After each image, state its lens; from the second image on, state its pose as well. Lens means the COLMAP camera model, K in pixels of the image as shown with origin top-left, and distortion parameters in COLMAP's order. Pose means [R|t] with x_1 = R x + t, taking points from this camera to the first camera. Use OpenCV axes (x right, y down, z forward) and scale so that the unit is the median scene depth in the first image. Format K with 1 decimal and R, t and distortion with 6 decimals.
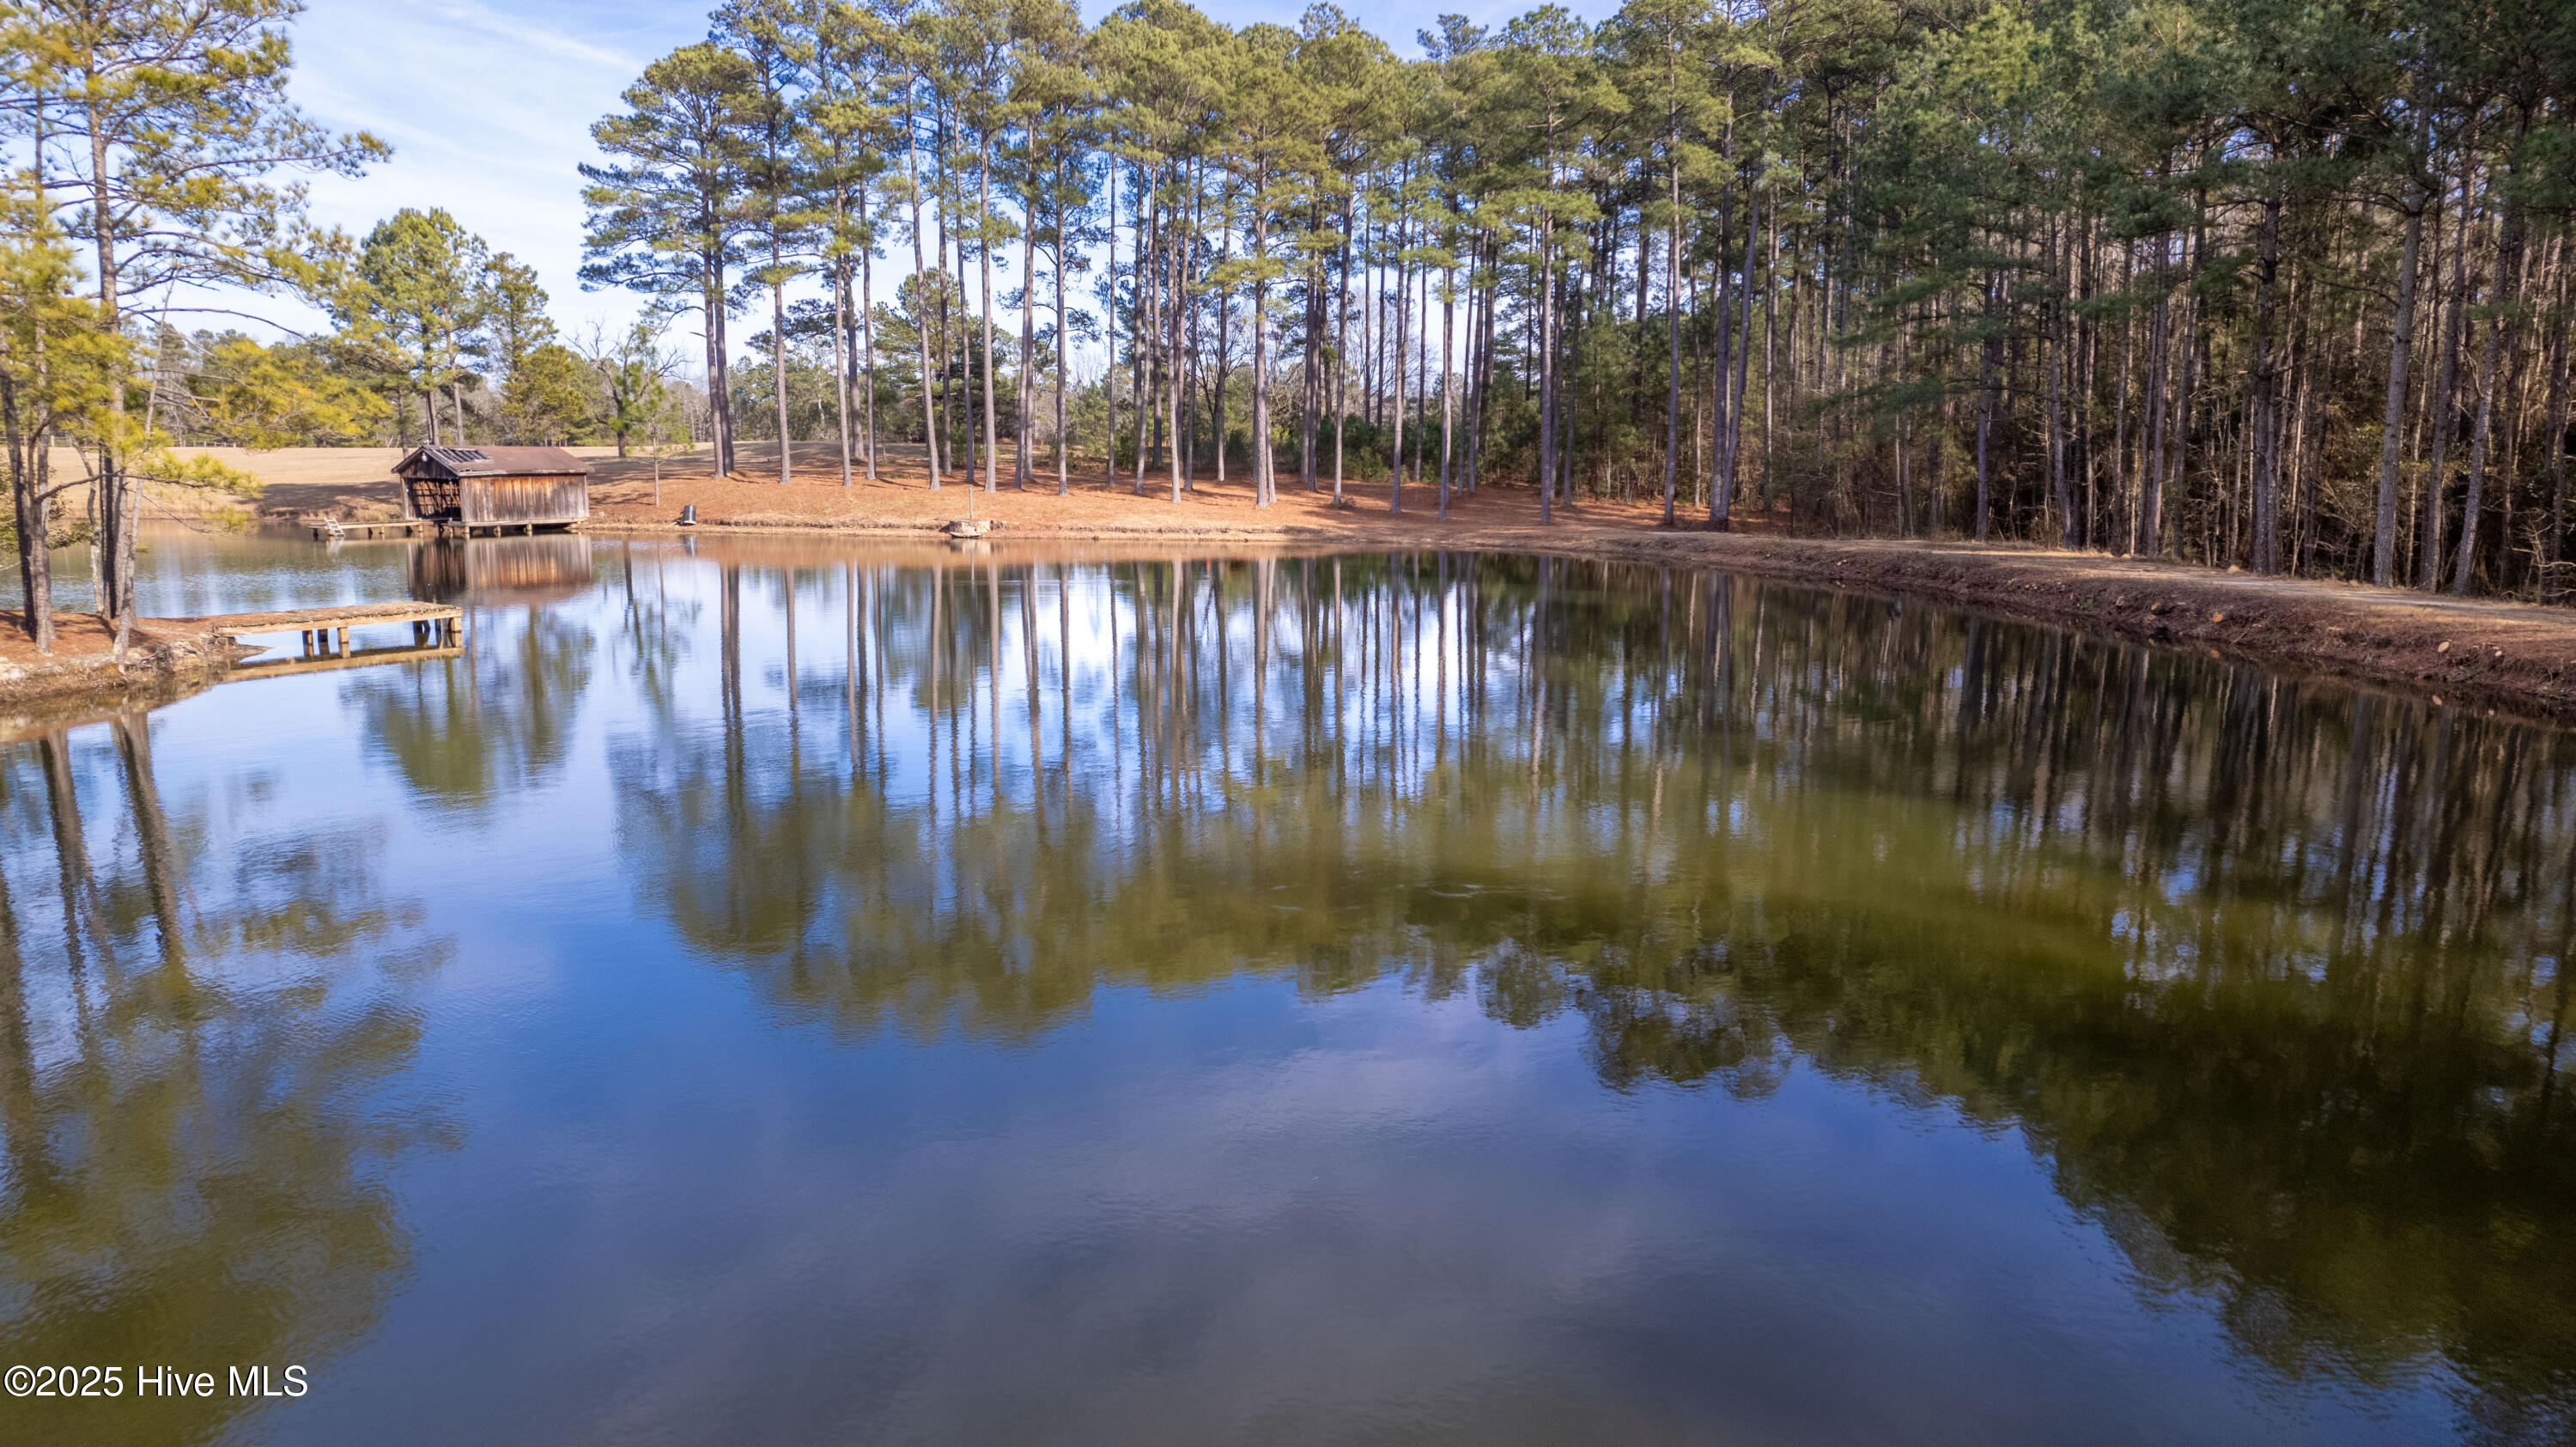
lens RADIAL K [[1654.4, 0, 1292.4], [0, 1654.4, 706.1], [0, 0, 1]] dist [-0.088946, 0.078971]
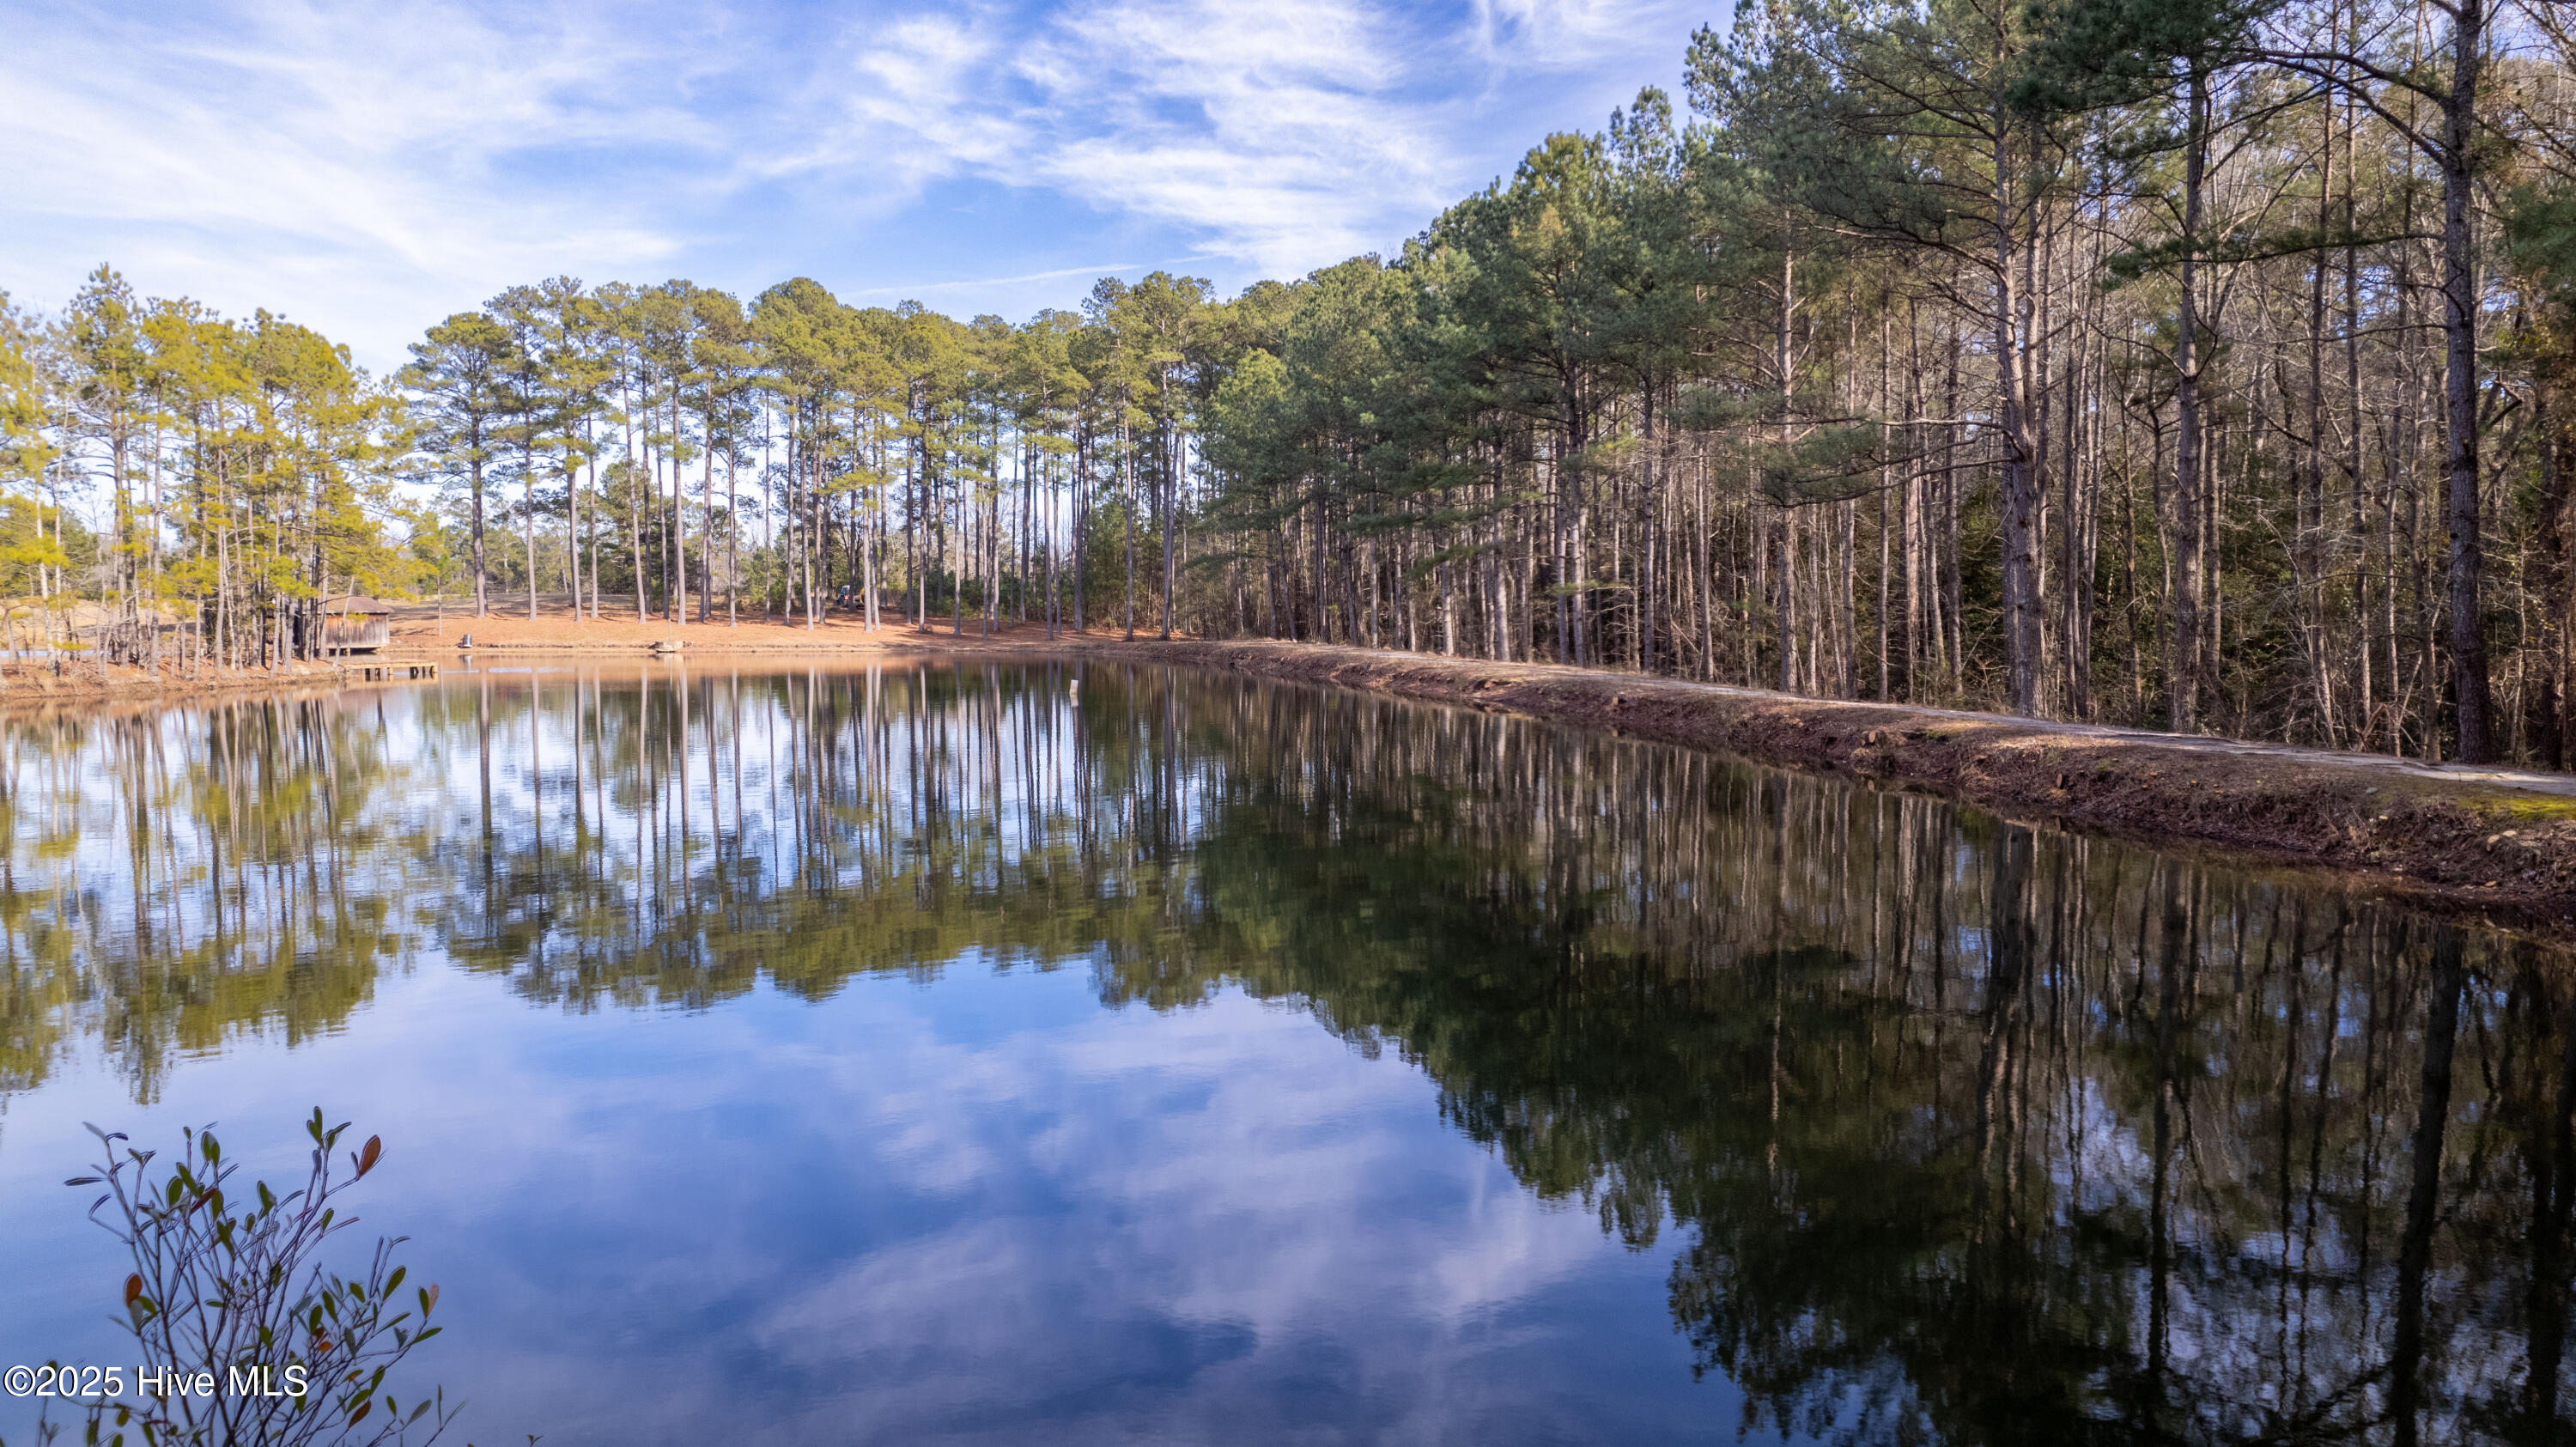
lens RADIAL K [[1654.4, 0, 1292.4], [0, 1654.4, 706.1], [0, 0, 1]] dist [-0.088946, 0.078971]
pose [[0.982859, -0.017671, 0.183508, 0.073578], [0.034537, 0.995421, -0.089128, 0.080919], [-0.181093, 0.093938, 0.978969, -0.462457]]
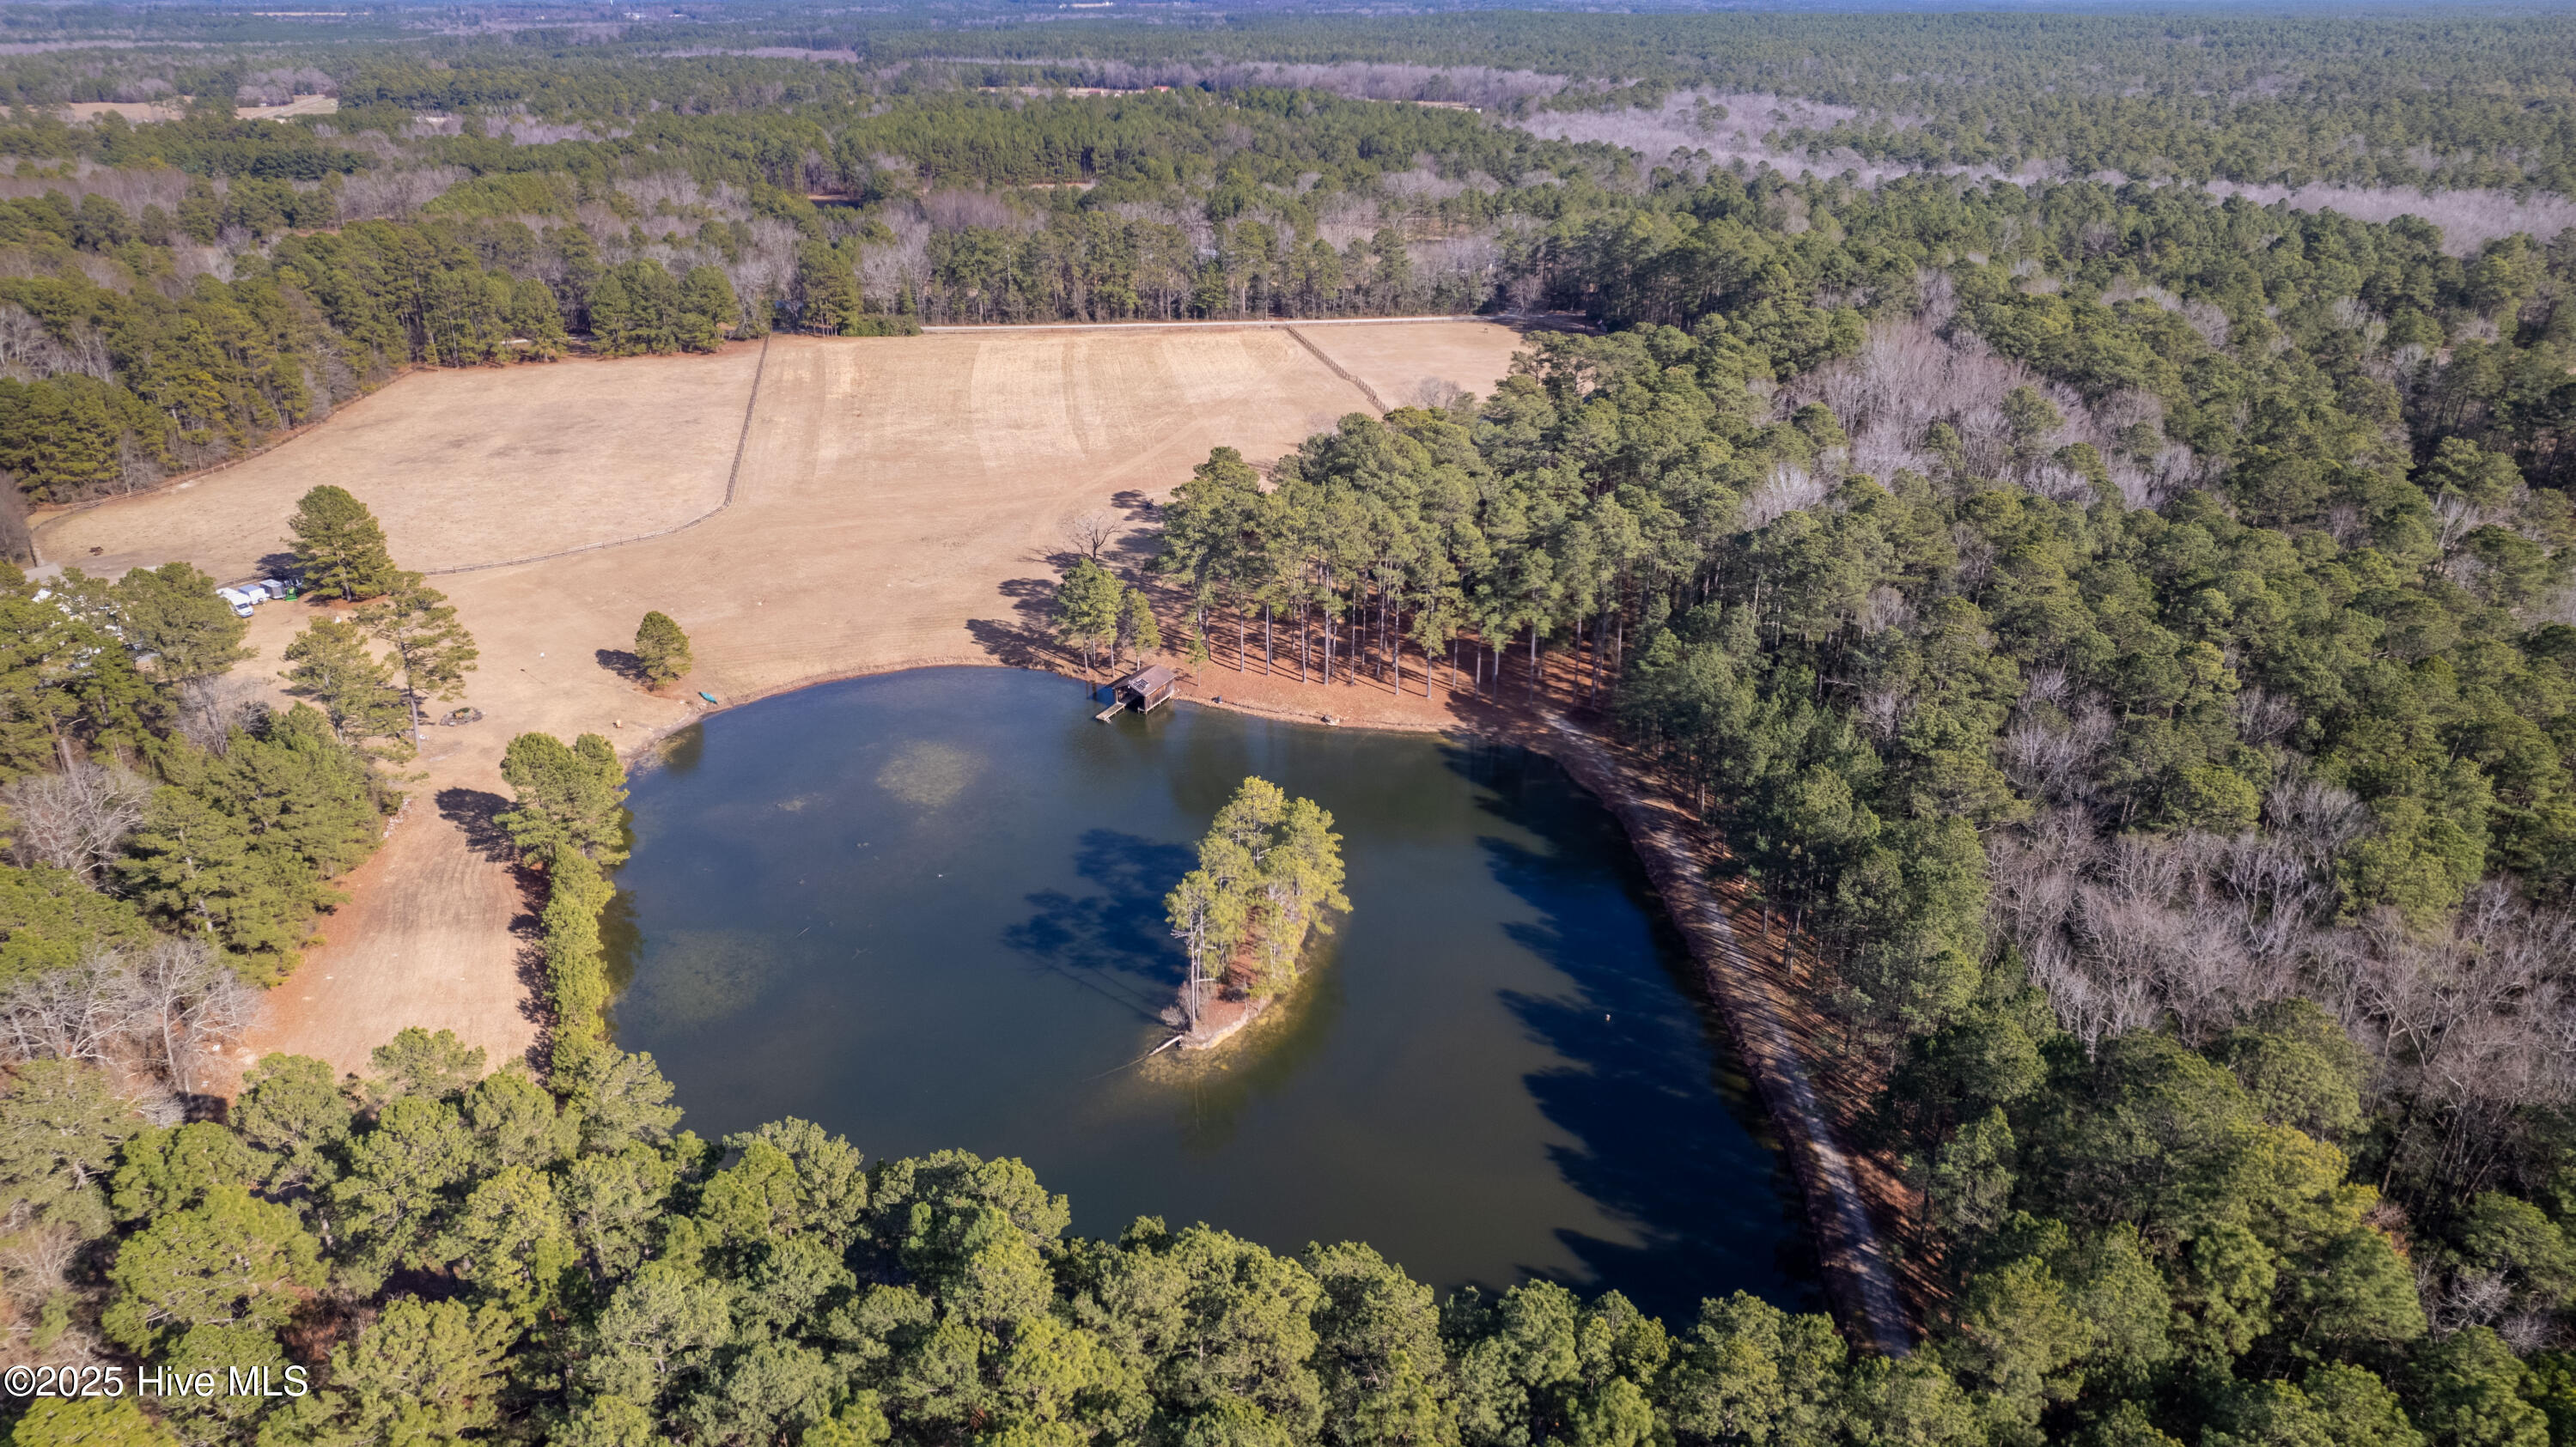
lens RADIAL K [[1654.2, 0, 1292.4], [0, 1654.2, 706.1], [0, 0, 1]] dist [-0.088946, 0.078971]
pose [[0.999976, -0.004927, 0.004953, -0.222398], [0.003414, 0.963177, 0.268846, -0.724813], [-0.006095, -0.268823, 0.963170, -1.422077]]
